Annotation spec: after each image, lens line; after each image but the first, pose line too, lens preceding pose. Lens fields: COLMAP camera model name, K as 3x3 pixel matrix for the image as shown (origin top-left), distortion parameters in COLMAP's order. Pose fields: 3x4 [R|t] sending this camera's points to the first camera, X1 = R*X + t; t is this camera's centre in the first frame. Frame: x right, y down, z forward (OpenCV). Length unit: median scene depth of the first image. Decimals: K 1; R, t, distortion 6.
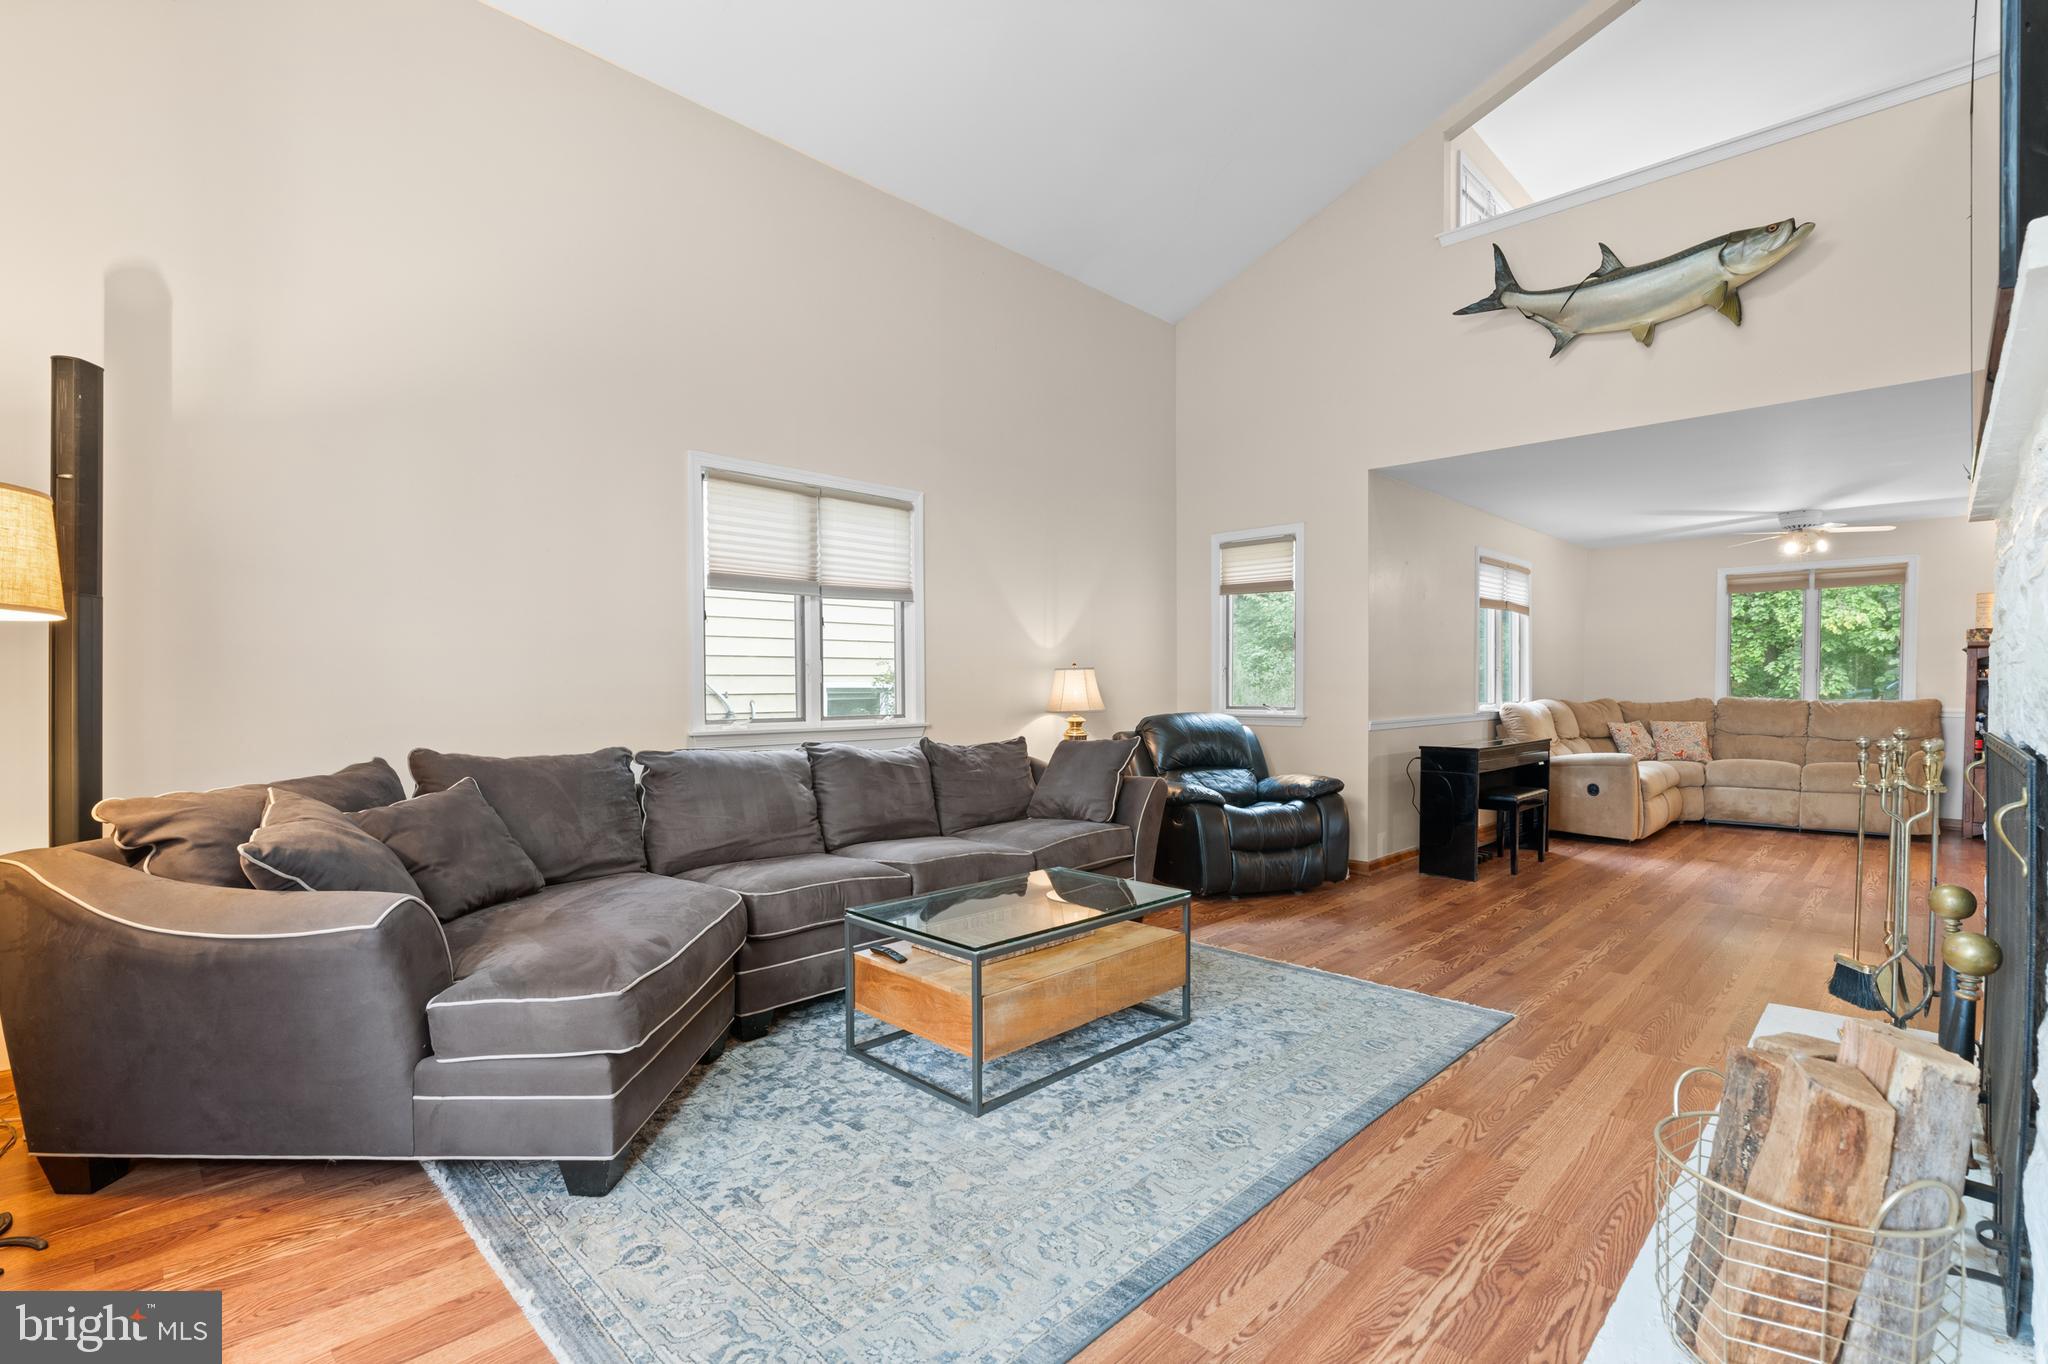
lens RADIAL K [[938.3, 0, 1022.6], [0, 938.3, 698.0], [0, 0, 1]] dist [-0.000519, 0.000433]
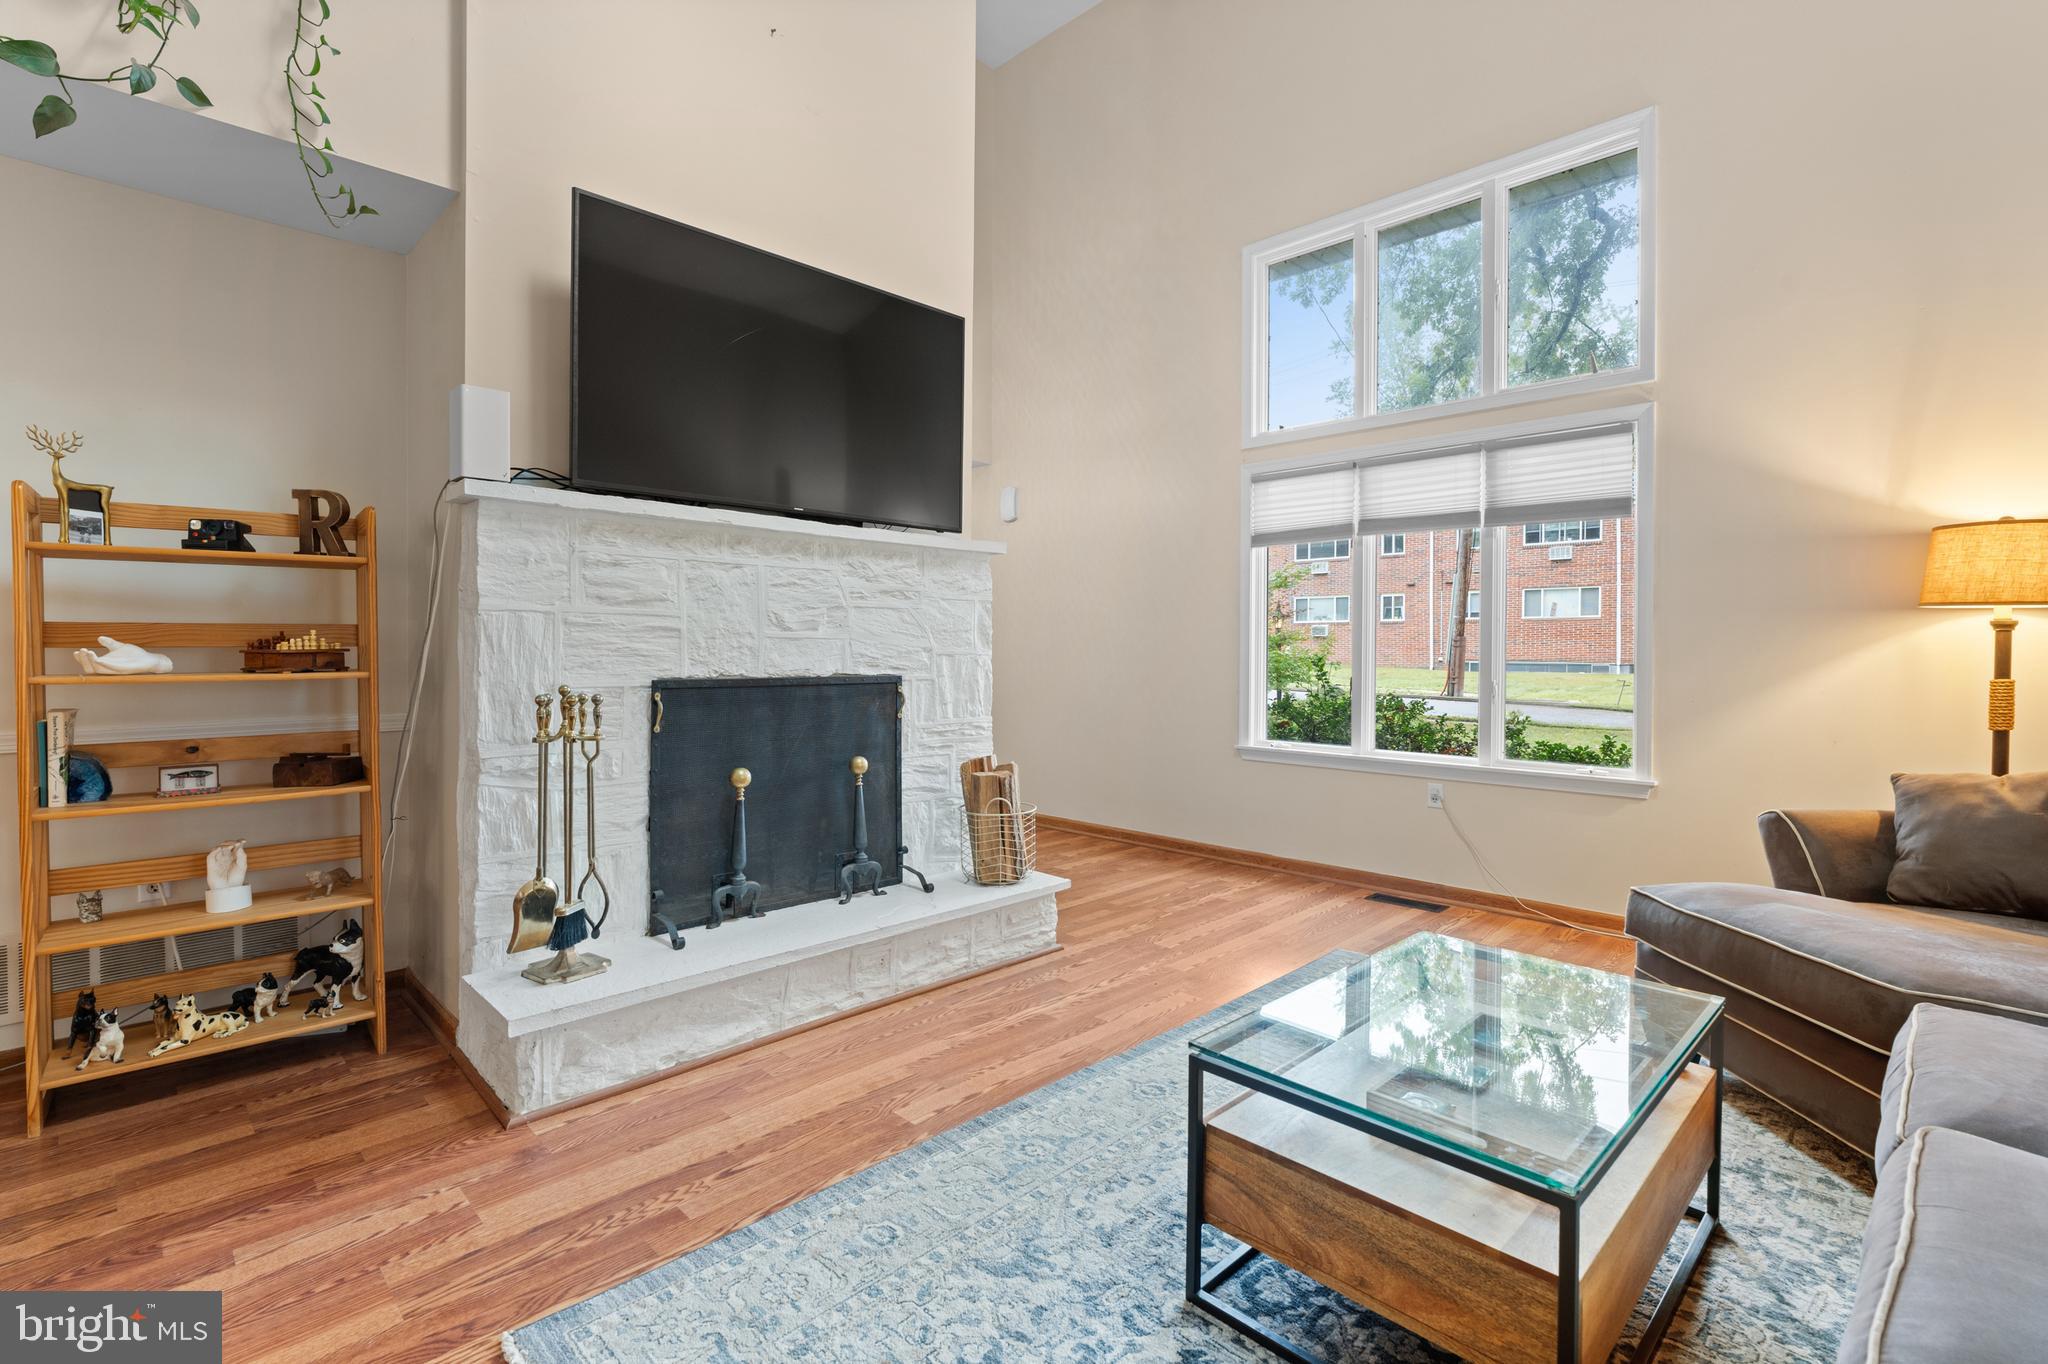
lens RADIAL K [[938.5, 0, 1015.7], [0, 938.5, 652.0], [0, 0, 1]] dist [-0.002057, 0.000039]
pose [[-0.999761, -0.004251, 0.021427, 0.143218], [-0.003887, 0.999848, 0.017012, -0.012036], [-0.021496, 0.016924, -0.999626, 0.825033]]
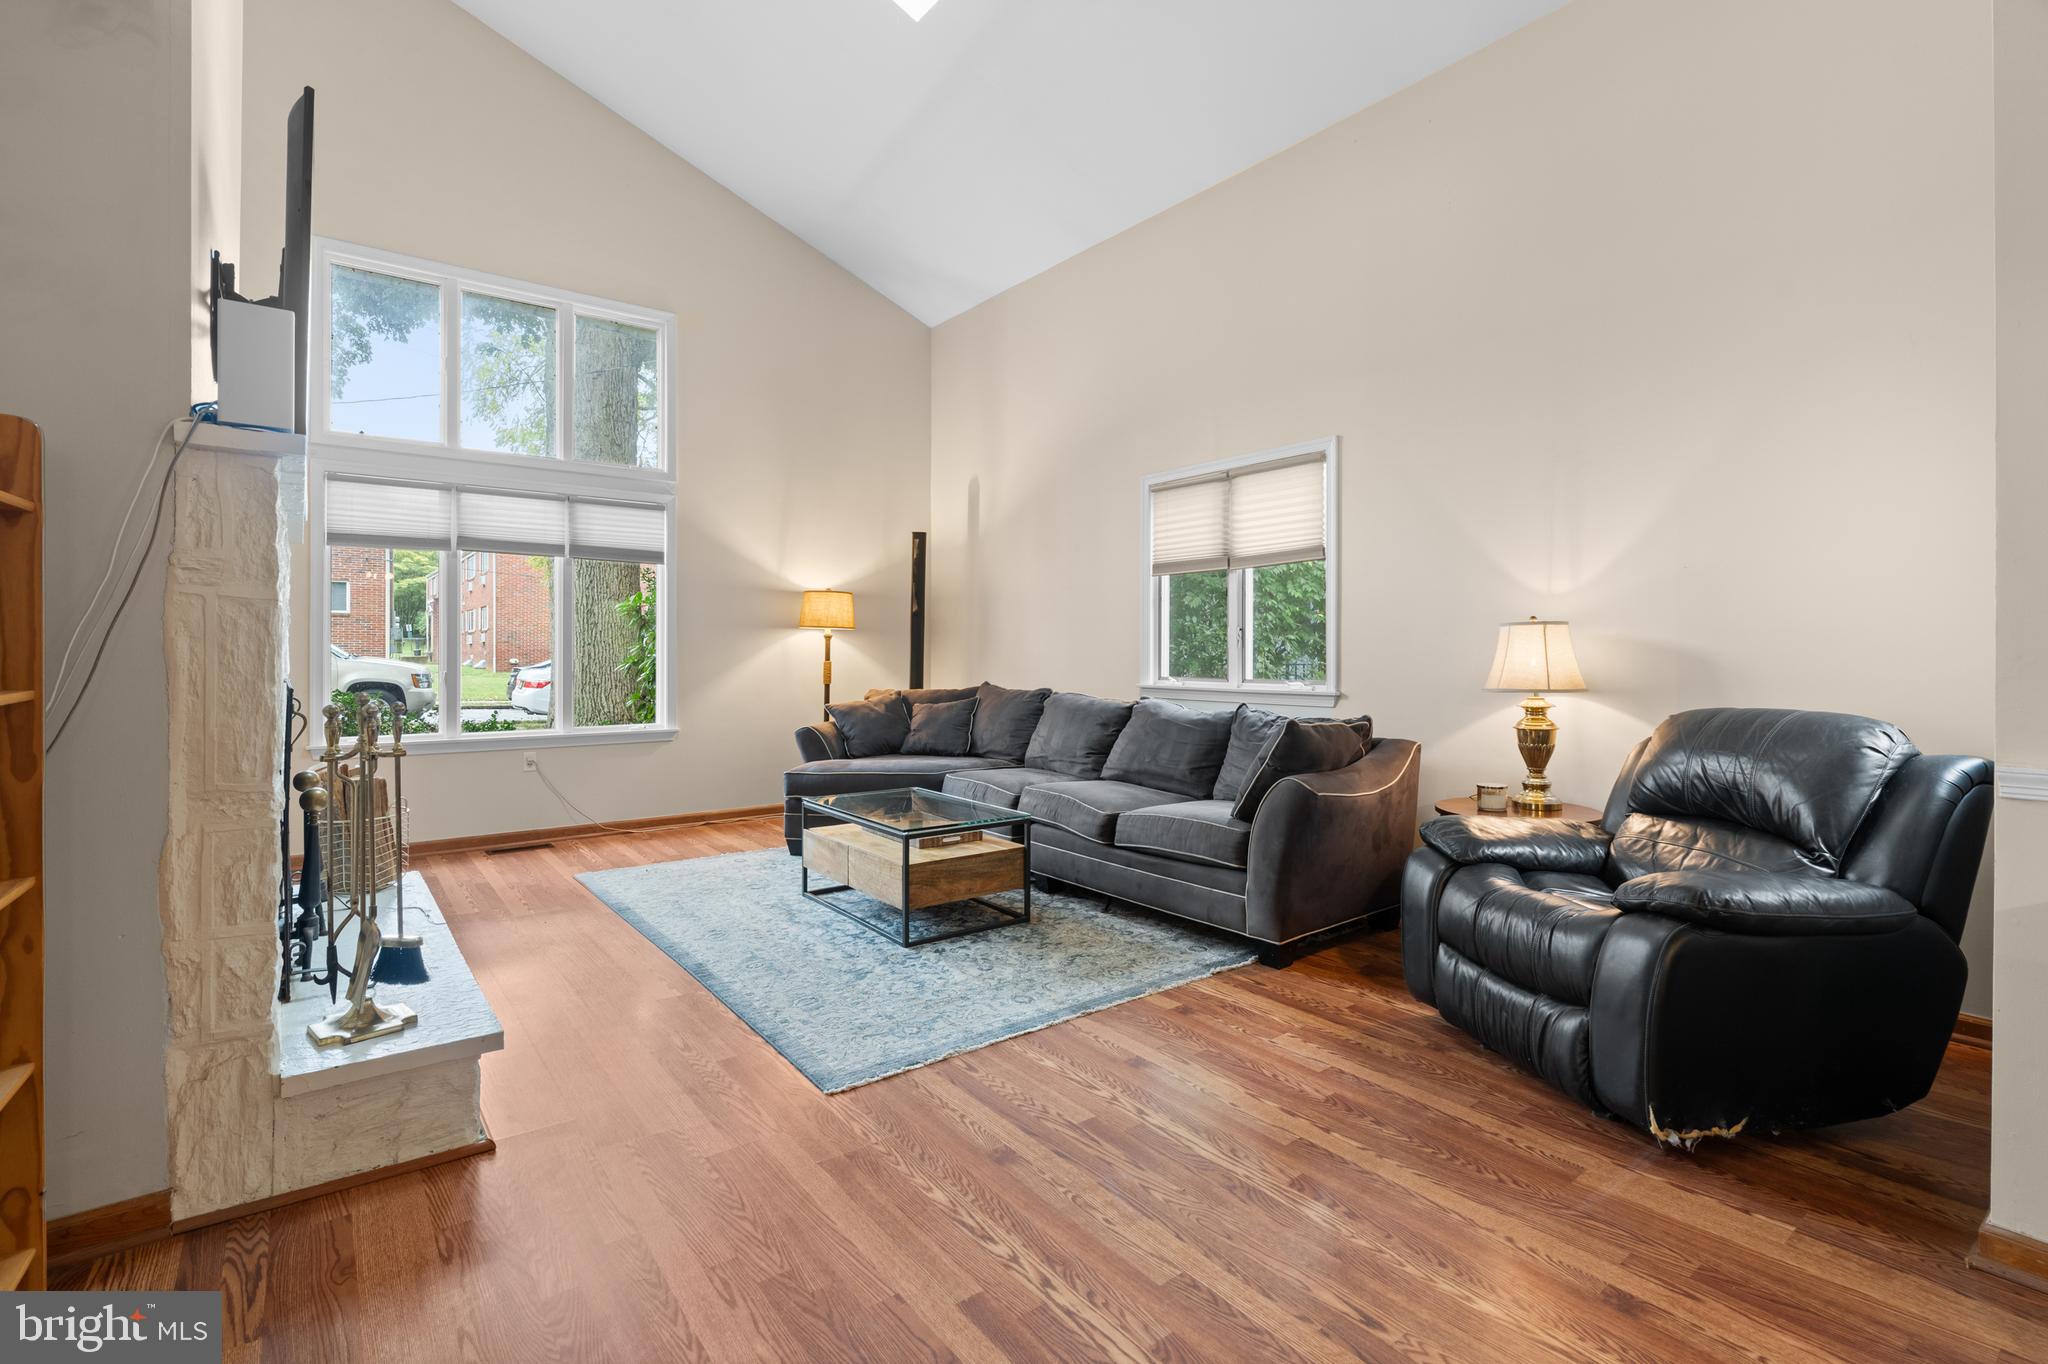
lens RADIAL K [[938.5, 0, 1015.7], [0, 938.5, 652.0], [0, 0, 1]] dist [-0.002057, 0.000039]
pose [[-0.148168, 0.002105, -0.988960, 0.696137], [-0.014766, 0.999882, 0.004341, -0.009836], [0.988852, 0.015246, -0.148119, 0.703879]]
